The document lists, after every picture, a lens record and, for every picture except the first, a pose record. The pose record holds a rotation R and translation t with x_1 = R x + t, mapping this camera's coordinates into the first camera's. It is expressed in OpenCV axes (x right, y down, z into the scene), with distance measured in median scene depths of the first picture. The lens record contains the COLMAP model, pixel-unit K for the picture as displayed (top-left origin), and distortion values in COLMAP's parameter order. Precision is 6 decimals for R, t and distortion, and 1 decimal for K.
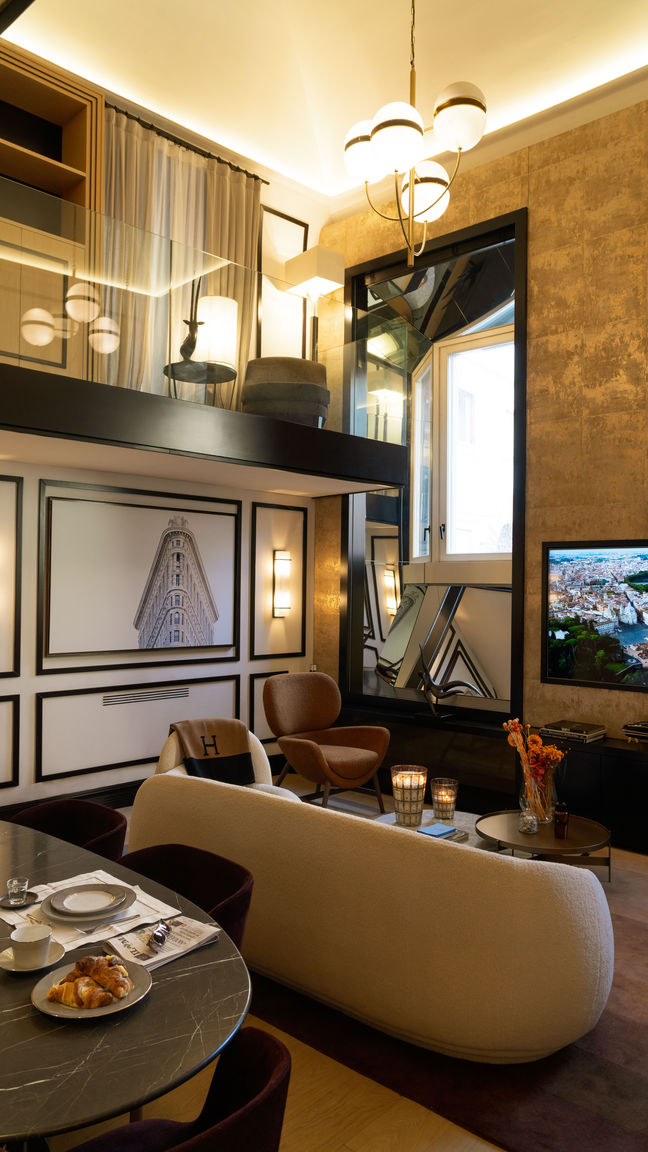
lens RADIAL K [[816.9, 0, 319.1], [0, 816.9, 578.0], [0, 0, 1]] dist [-0.011904, 0.019419]
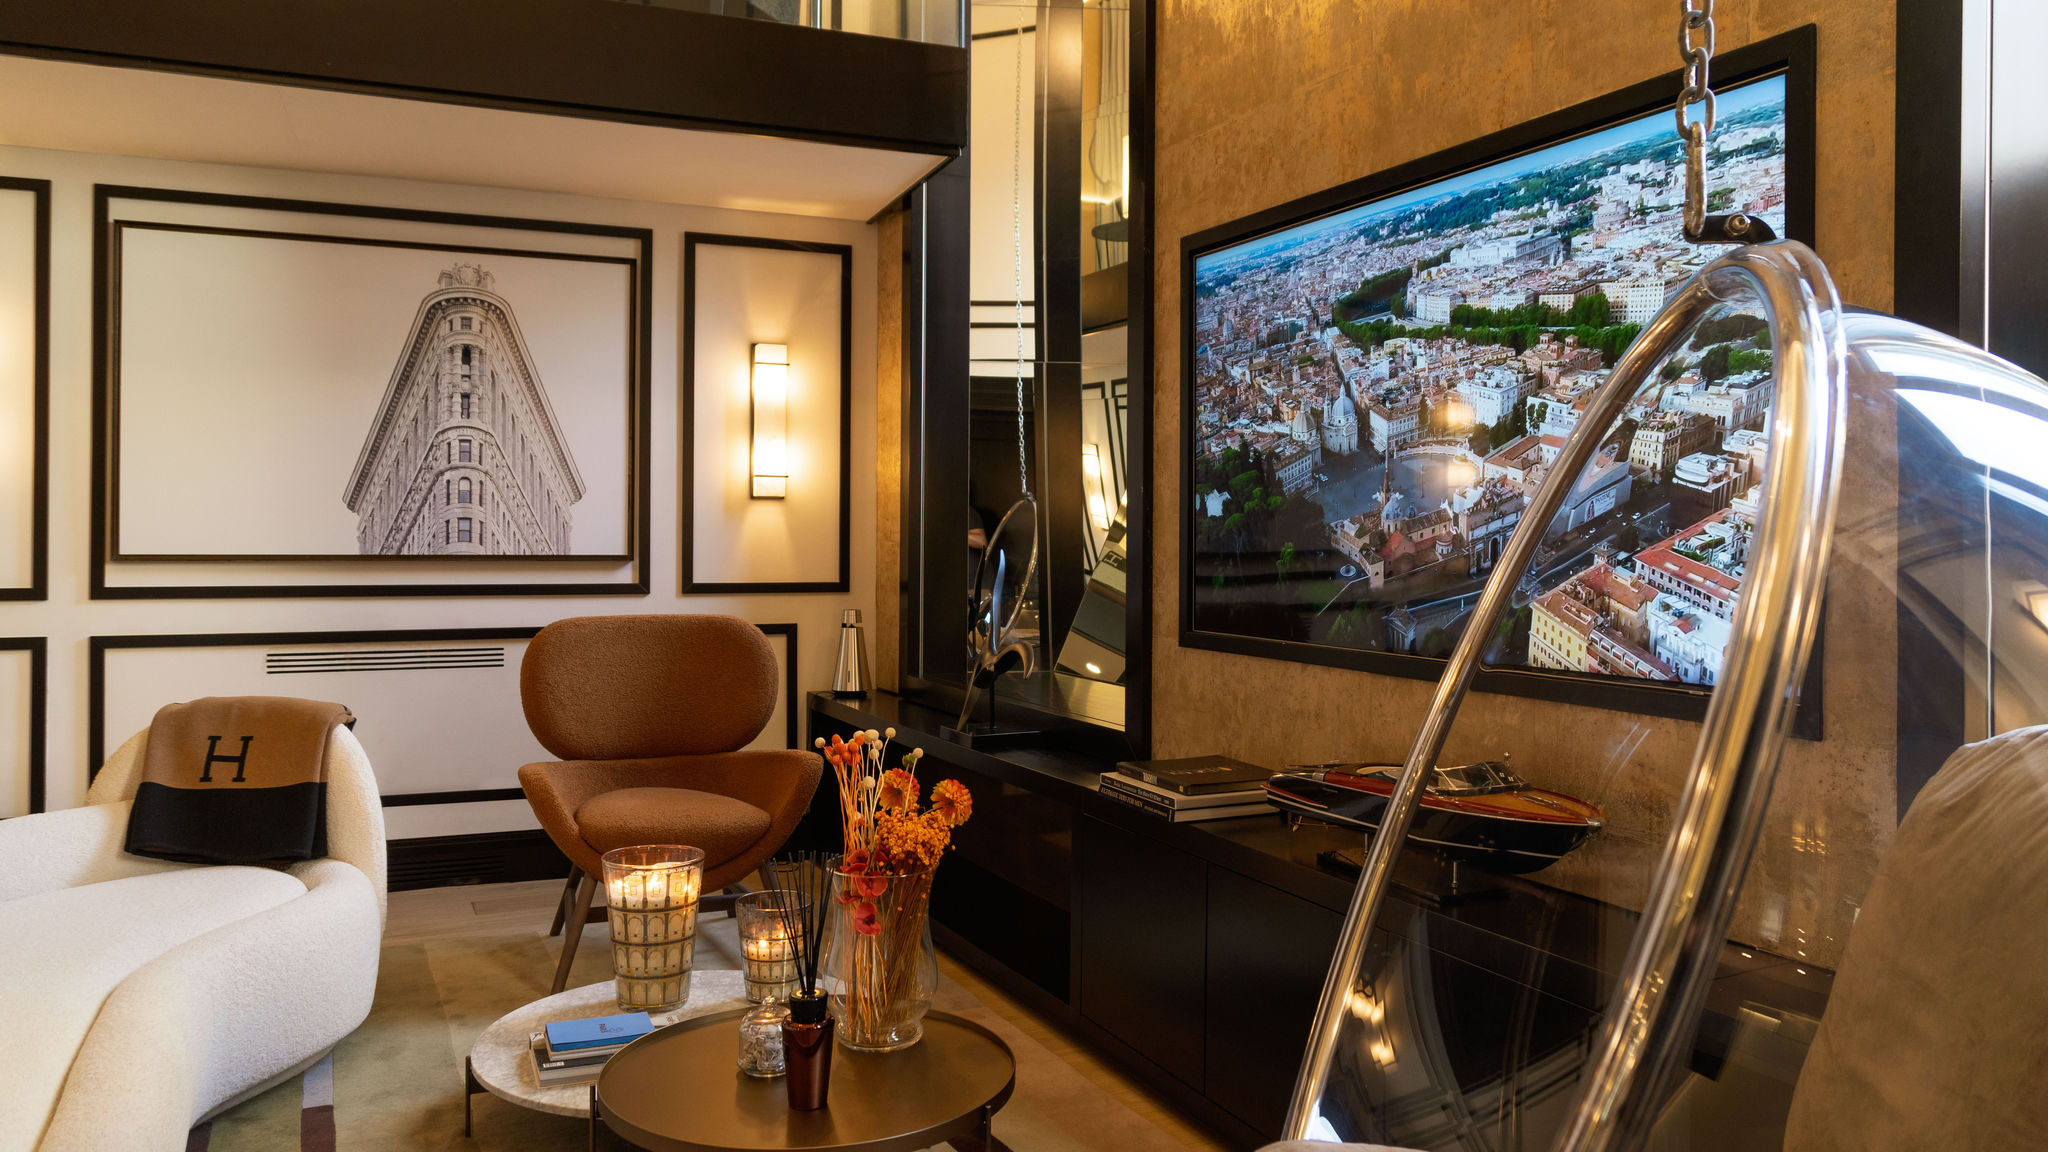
lens RADIAL K [[1452.2, 0, 1027.7], [0, 1452.2, 518.0], [0, 0, 1]] dist [-0.011904, 0.019419]
pose [[0.923928, -0.011215, -0.382403, 0.458666], [0.009974, 0.999937, -0.005228, 0.078692], [0.382437, 0.001016, 0.923981, 0.416999]]
